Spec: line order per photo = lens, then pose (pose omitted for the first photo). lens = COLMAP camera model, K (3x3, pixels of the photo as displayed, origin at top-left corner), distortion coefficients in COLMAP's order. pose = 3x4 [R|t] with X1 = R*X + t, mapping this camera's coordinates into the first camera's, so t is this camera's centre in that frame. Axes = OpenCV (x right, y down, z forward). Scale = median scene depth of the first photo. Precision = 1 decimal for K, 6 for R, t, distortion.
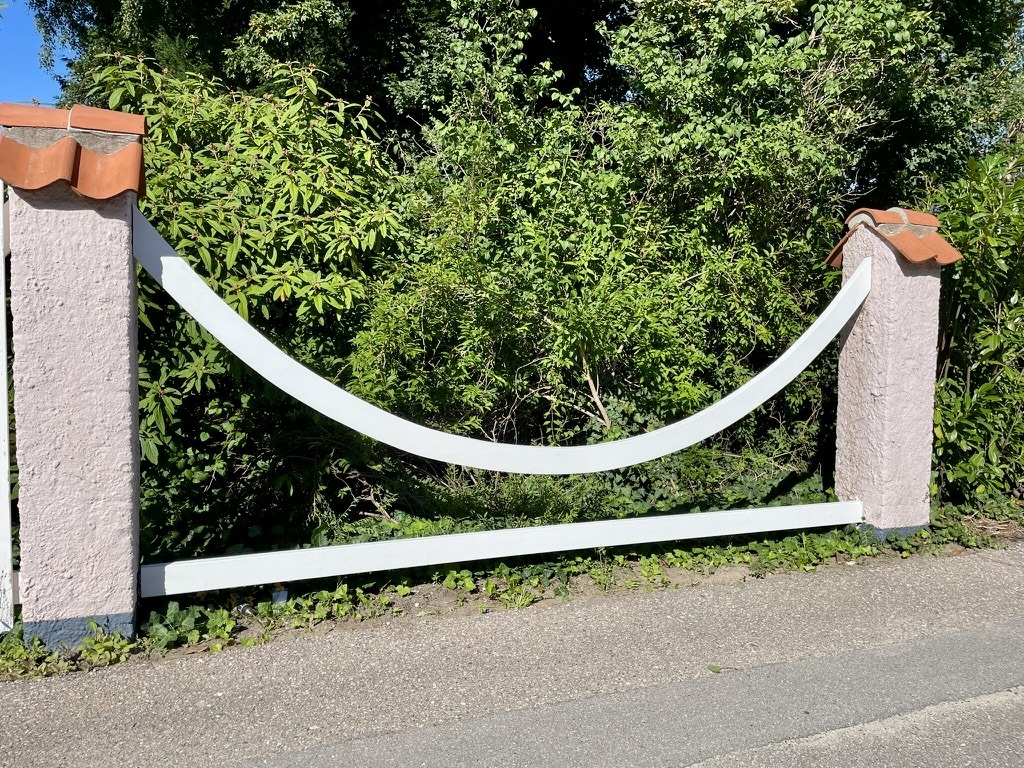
lens RADIAL K [[875.6, 0, 514.2], [0, 875.6, 373.8], [0, 0, 1]] dist [0.085238, -0.134752]
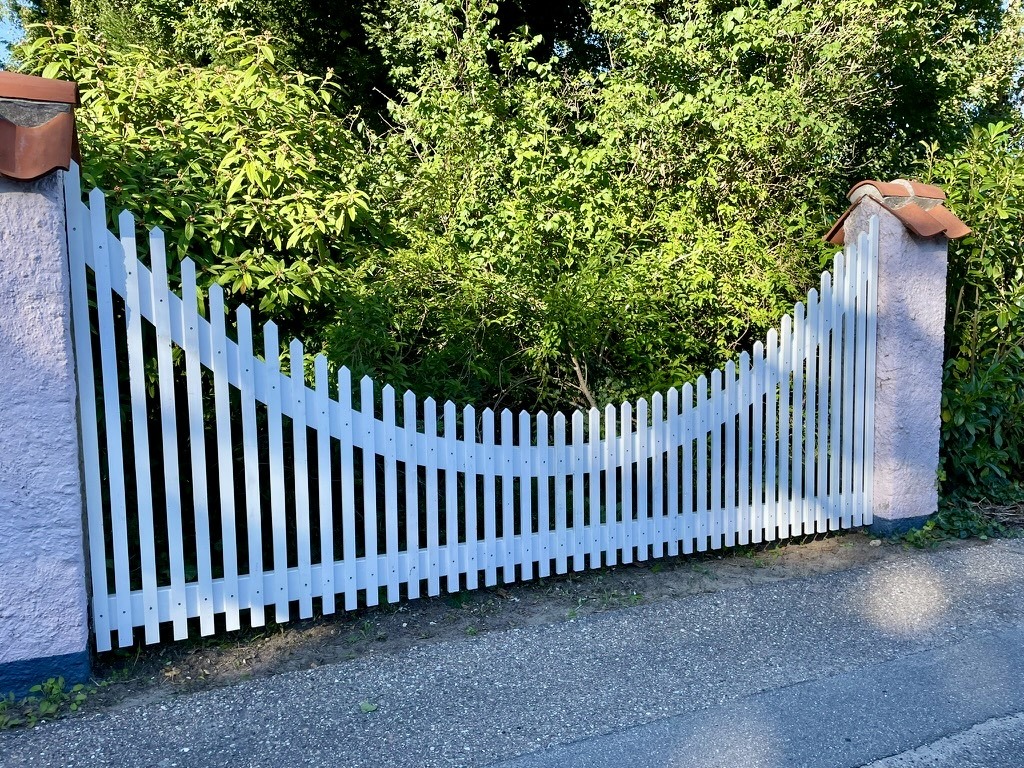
lens RADIAL K [[860.6, 0, 512.0], [0, 860.6, 384.0], [0, 0, 1]] dist [0.079437, -0.127690]
pose [[0.998874, -0.025465, 0.040031, -0.022820], [0.024226, 0.999222, 0.031127, -0.009034], [-0.040793, -0.030122, 0.998713, 0.085951]]
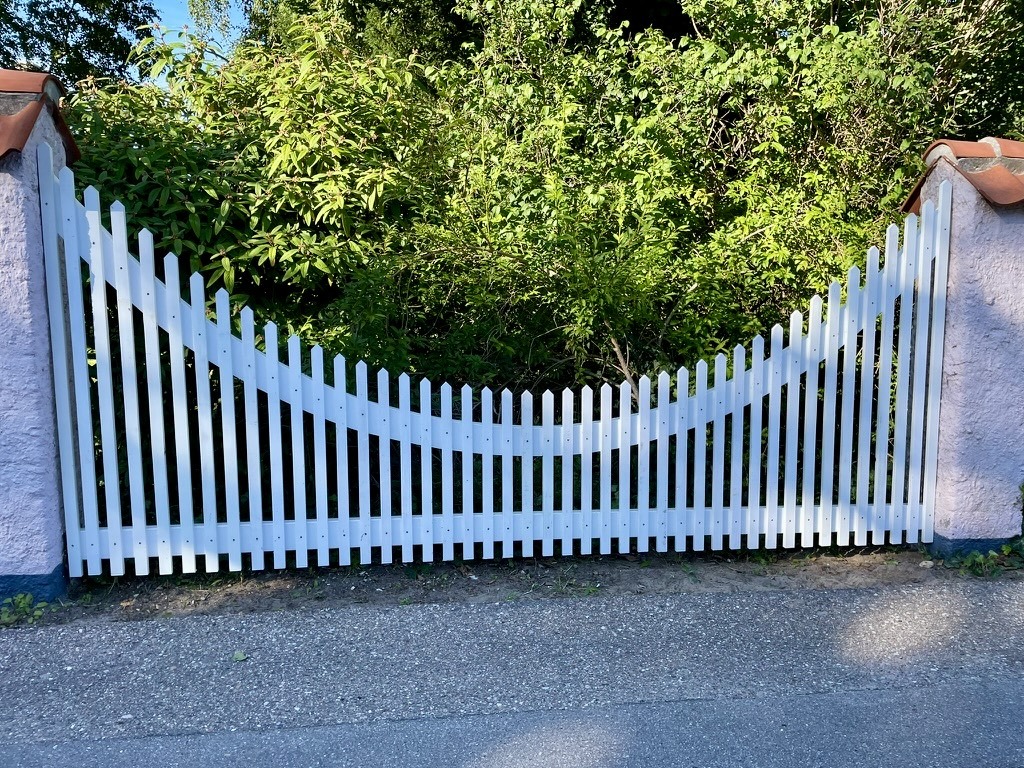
lens RADIAL K [[860.6, 0, 512.0], [0, 860.6, 384.0], [0, 0, 1]] dist [0.079437, -0.127690]
pose [[0.965328, 0.022769, -0.260043, 0.223010], [-0.010776, 0.998815, 0.047450, -0.000175], [0.260816, -0.043003, 0.964430, 0.129334]]
